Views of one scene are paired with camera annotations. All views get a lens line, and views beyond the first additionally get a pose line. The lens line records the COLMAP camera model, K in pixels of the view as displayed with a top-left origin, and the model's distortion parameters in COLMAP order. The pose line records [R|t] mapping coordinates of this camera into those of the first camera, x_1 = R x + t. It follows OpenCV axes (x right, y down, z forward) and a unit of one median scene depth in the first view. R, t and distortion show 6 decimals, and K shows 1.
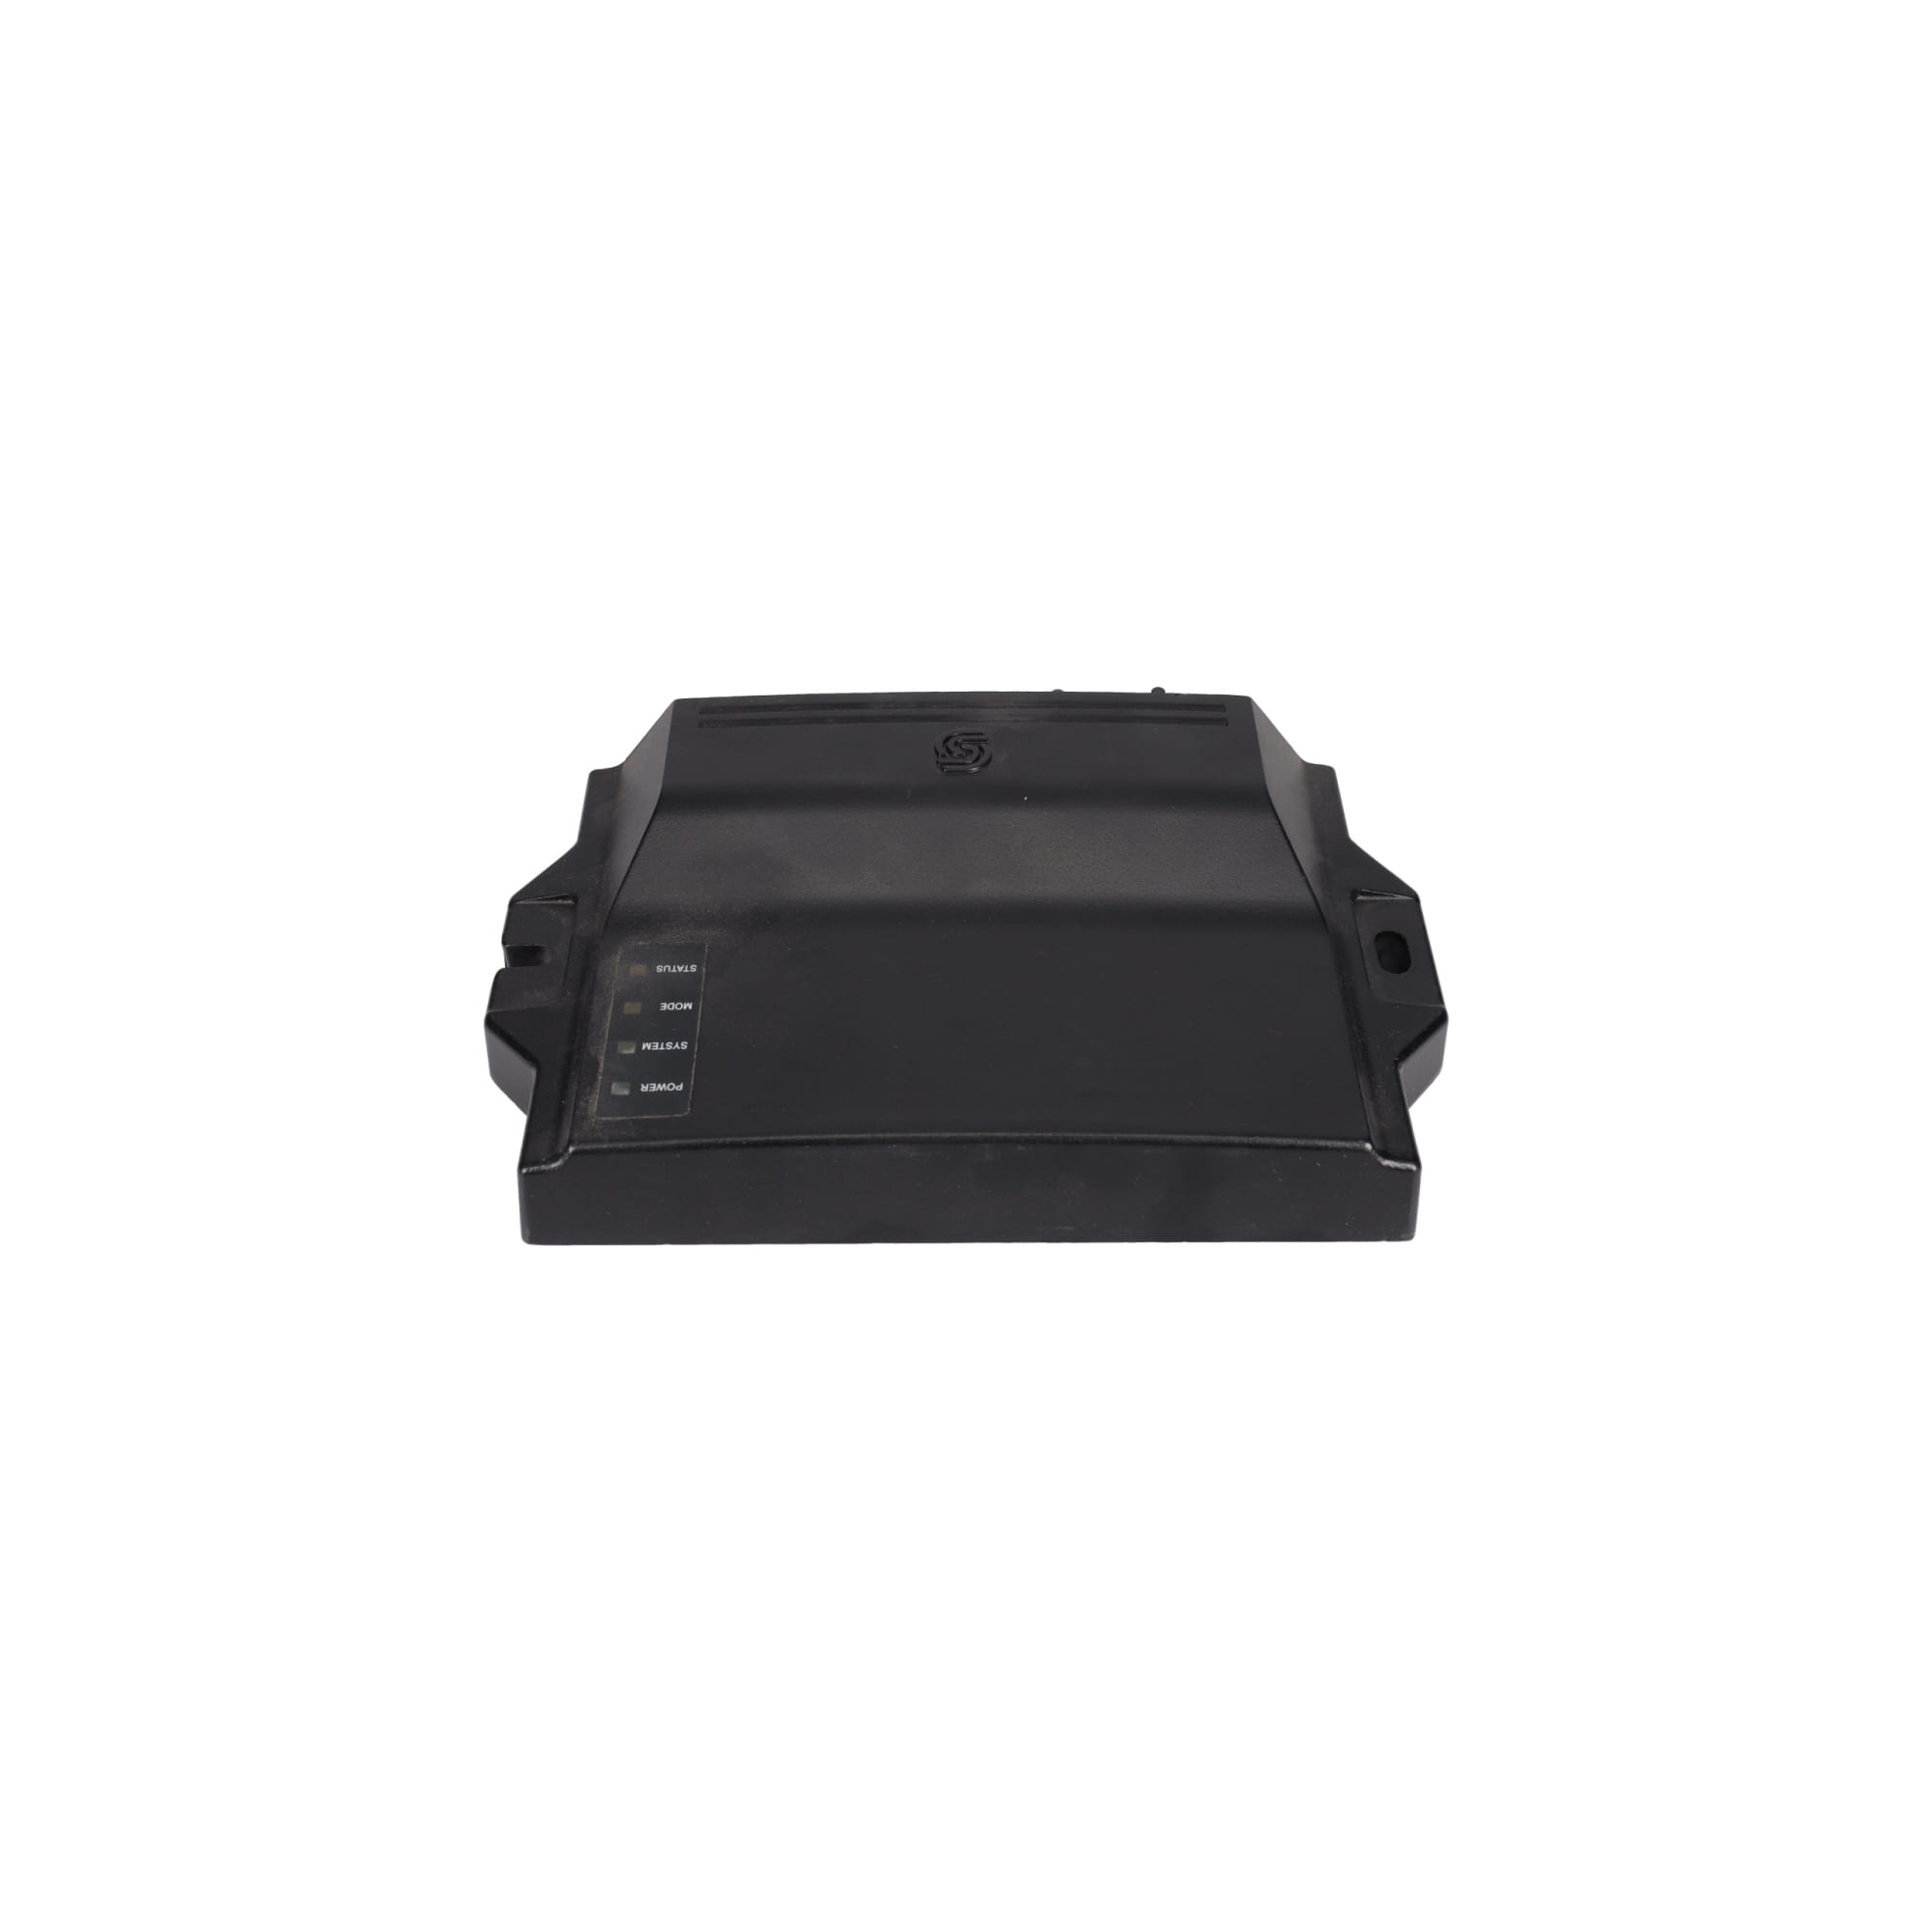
lens RADIAL K [[2214.1, 0, 964.3], [0, 2214.1, 968.7], [0, 0, 1]] dist [-0.166472, 0.000000]
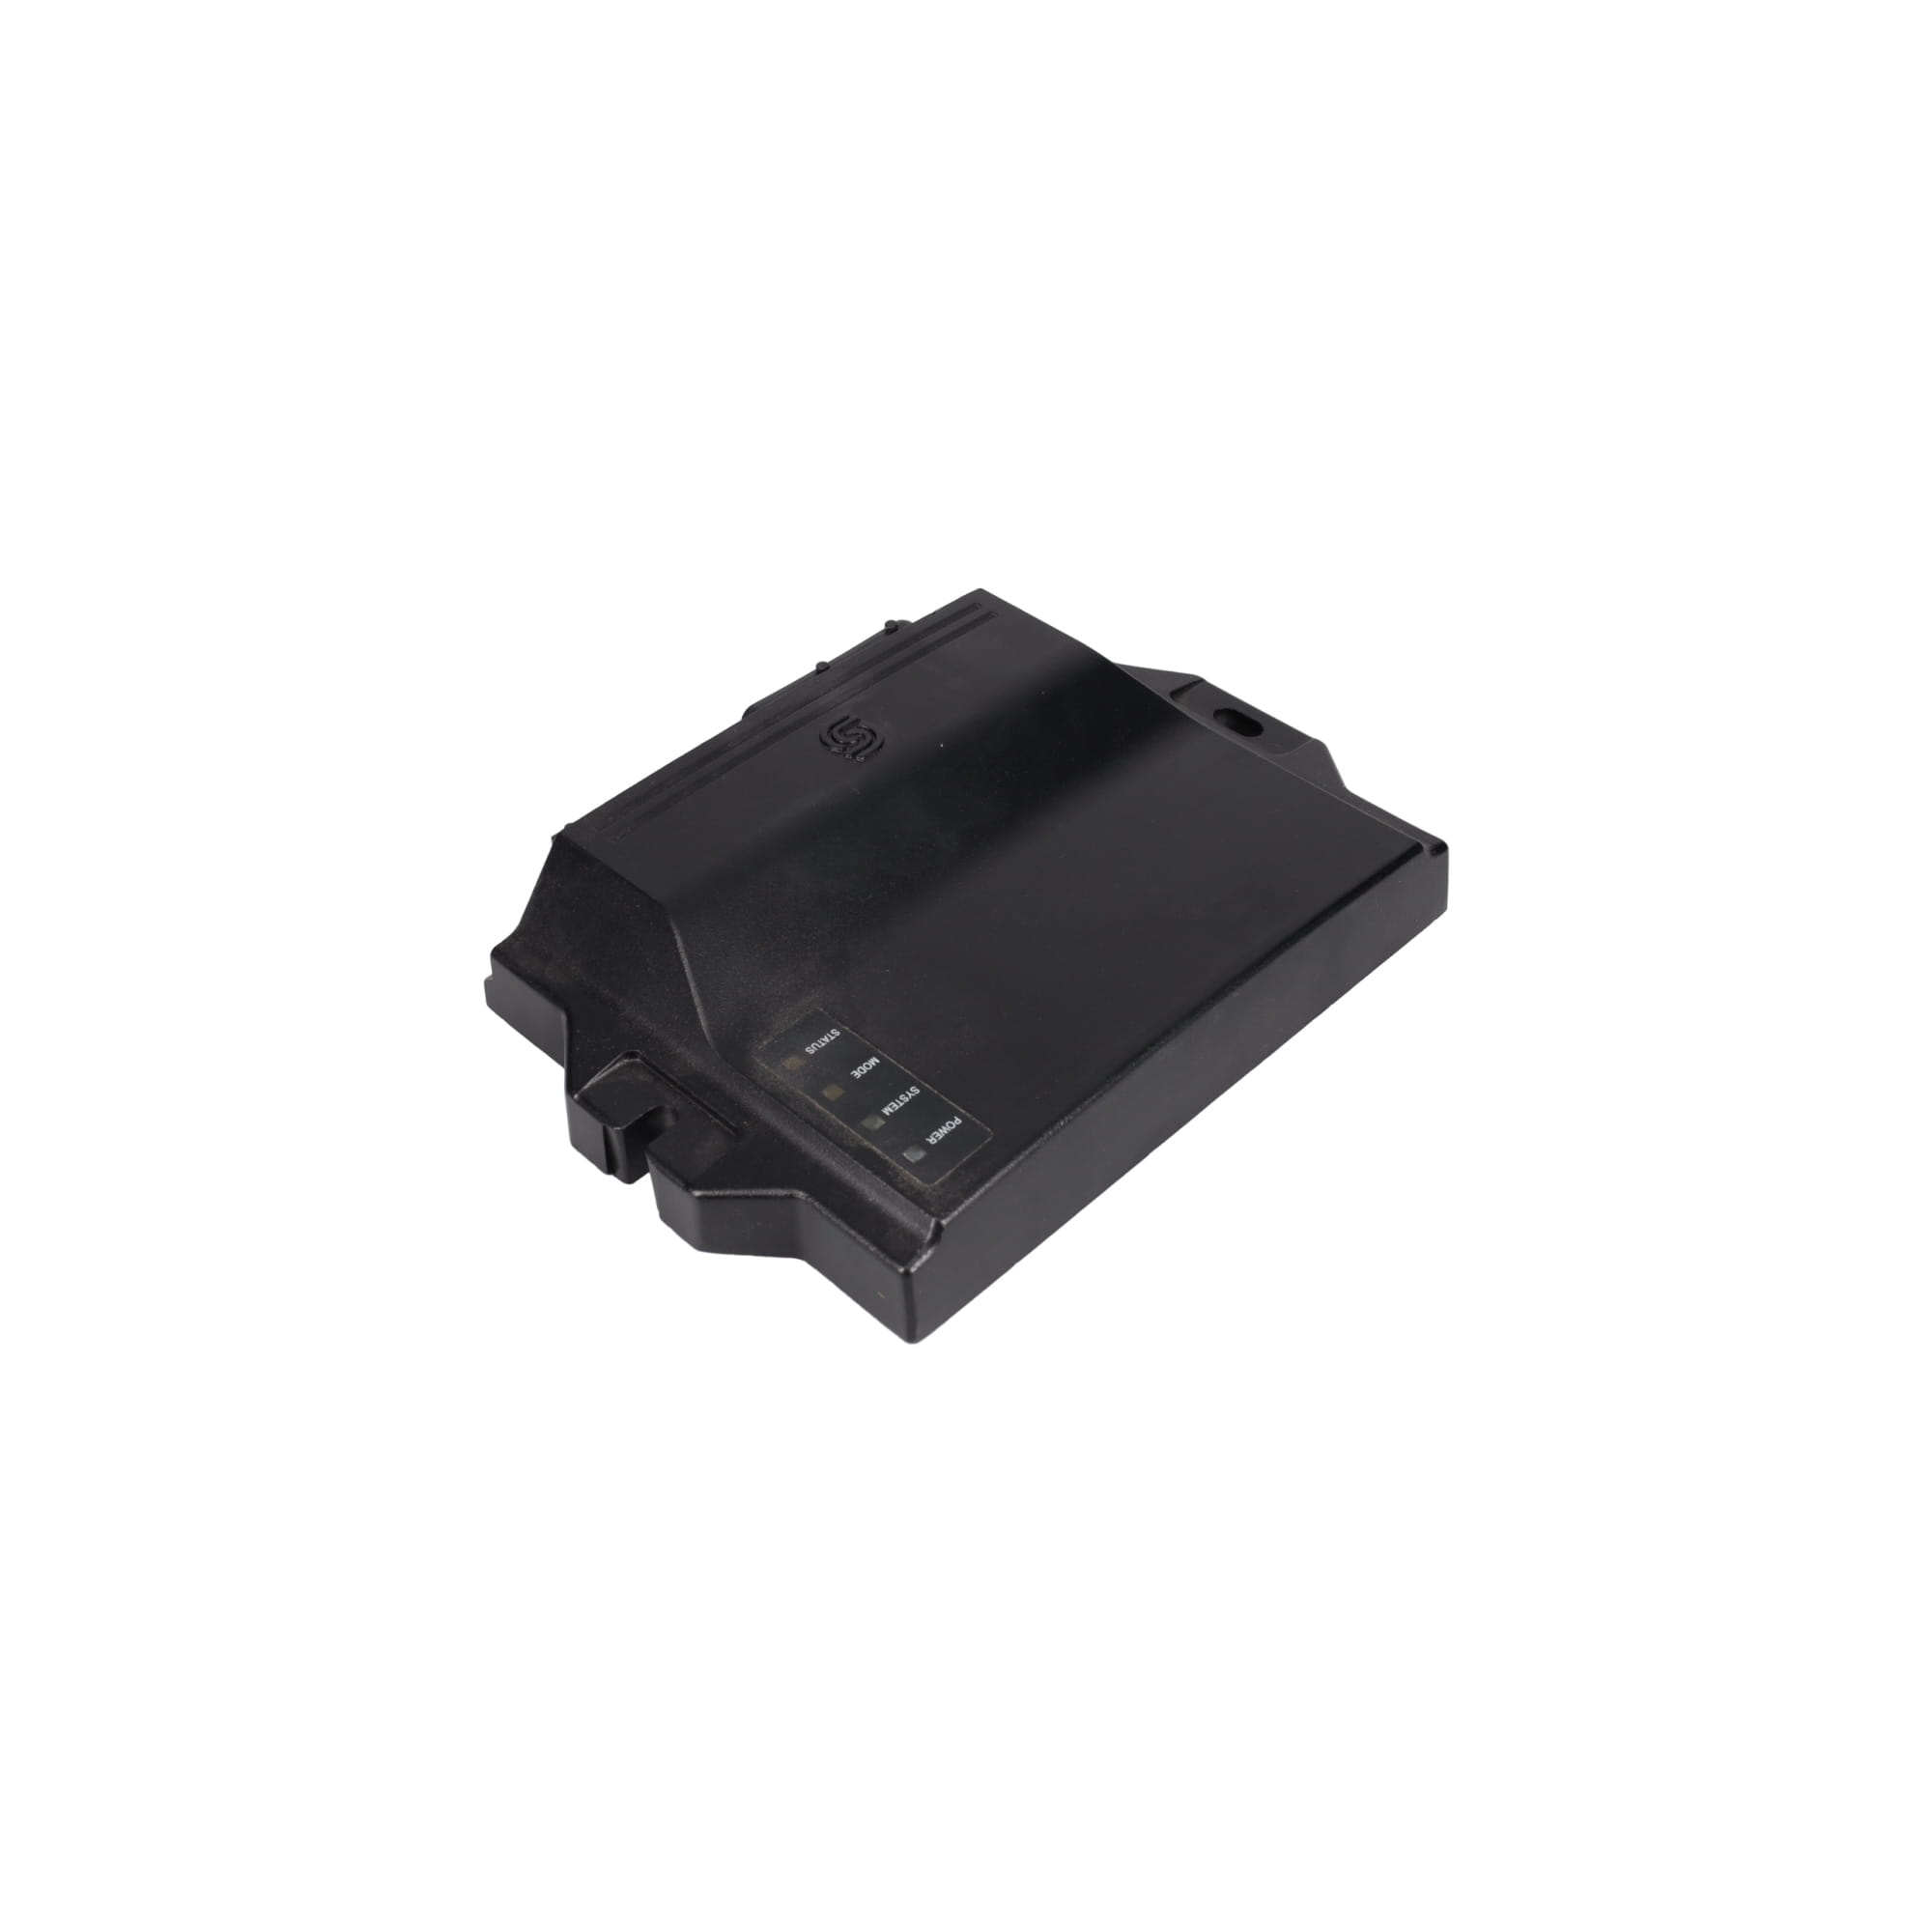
lens RADIAL K [[2214.1, 0, 964.0], [0, 2214.1, 963.0], [0, 0, 1]] dist [-0.166472, 0.000000]
pose [[0.710133, -0.483330, 0.511959, -0.569876], [0.473486, 0.865998, 0.160803, -0.157758], [-0.521077, 0.128214, 0.843825, 0.138864]]
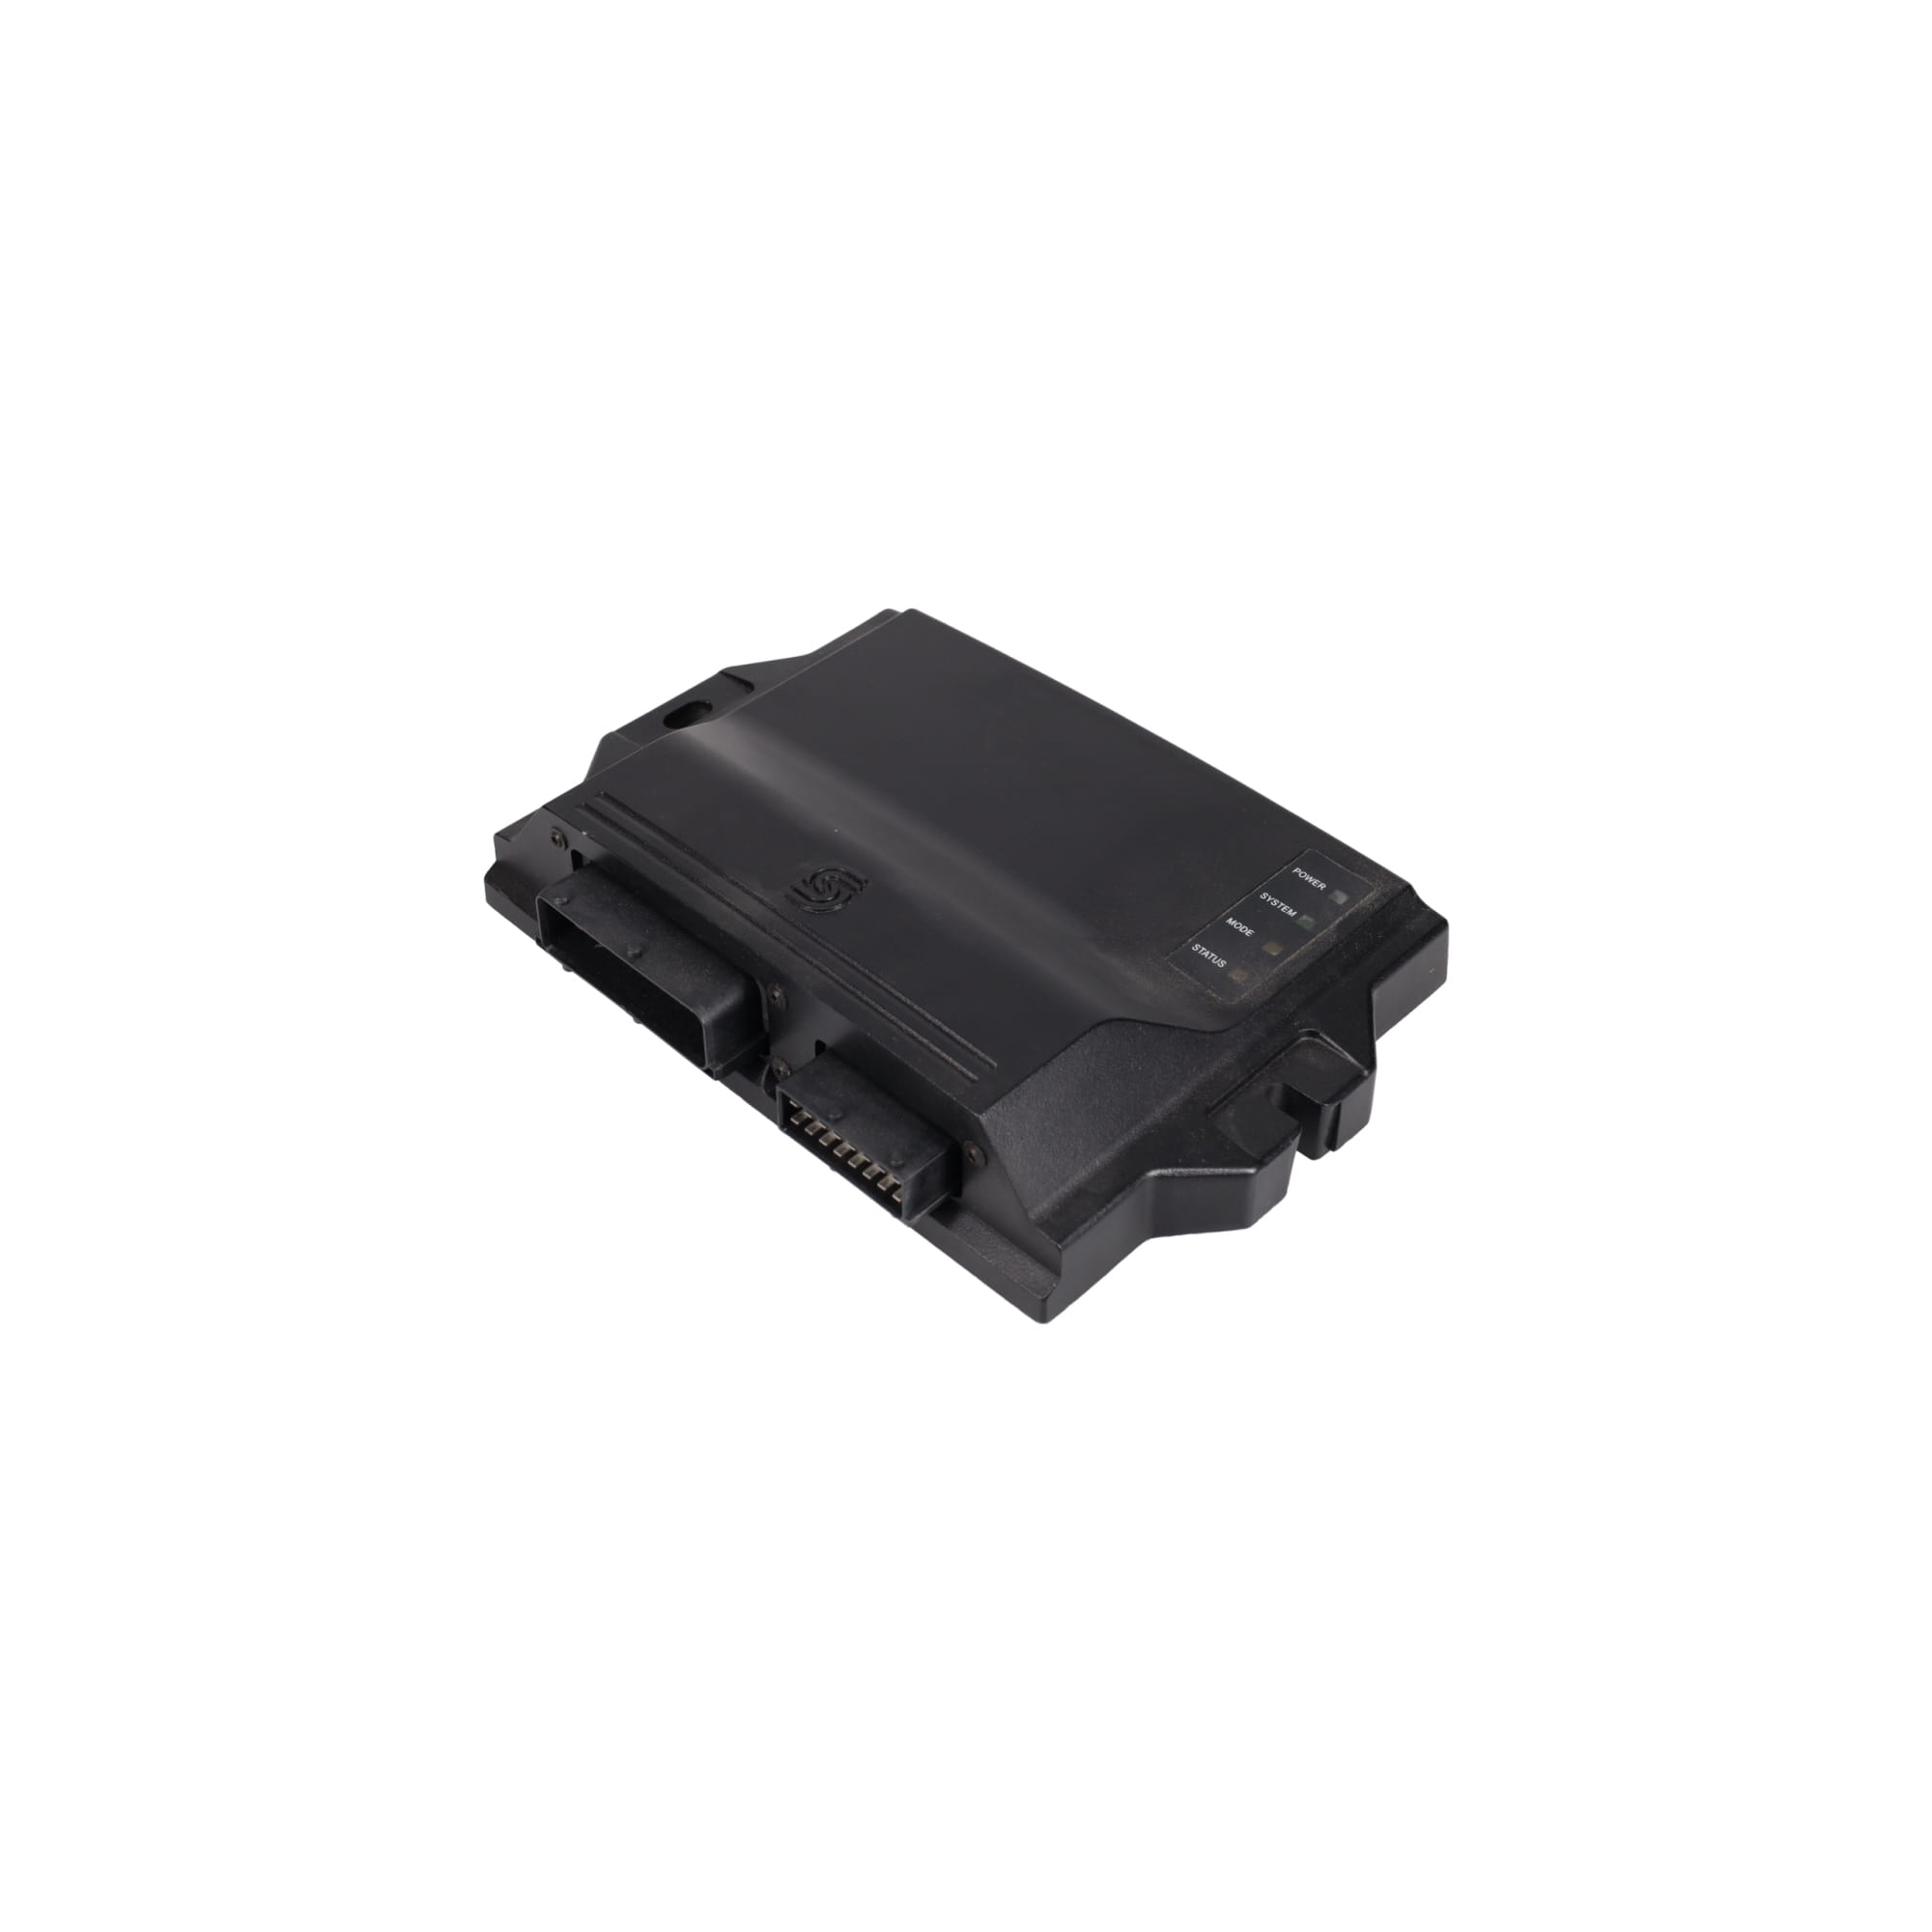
lens RADIAL K [[2214.1, 0, 970.7], [0, 2214.1, 960.0], [0, 0, 1]] dist [-0.166472, 0.000000]
pose [[-0.705966, -0.491343, 0.510092, -0.573520], [0.470594, 0.212821, 0.856299, -0.923616], [-0.529295, 0.844564, 0.080979, 0.977902]]
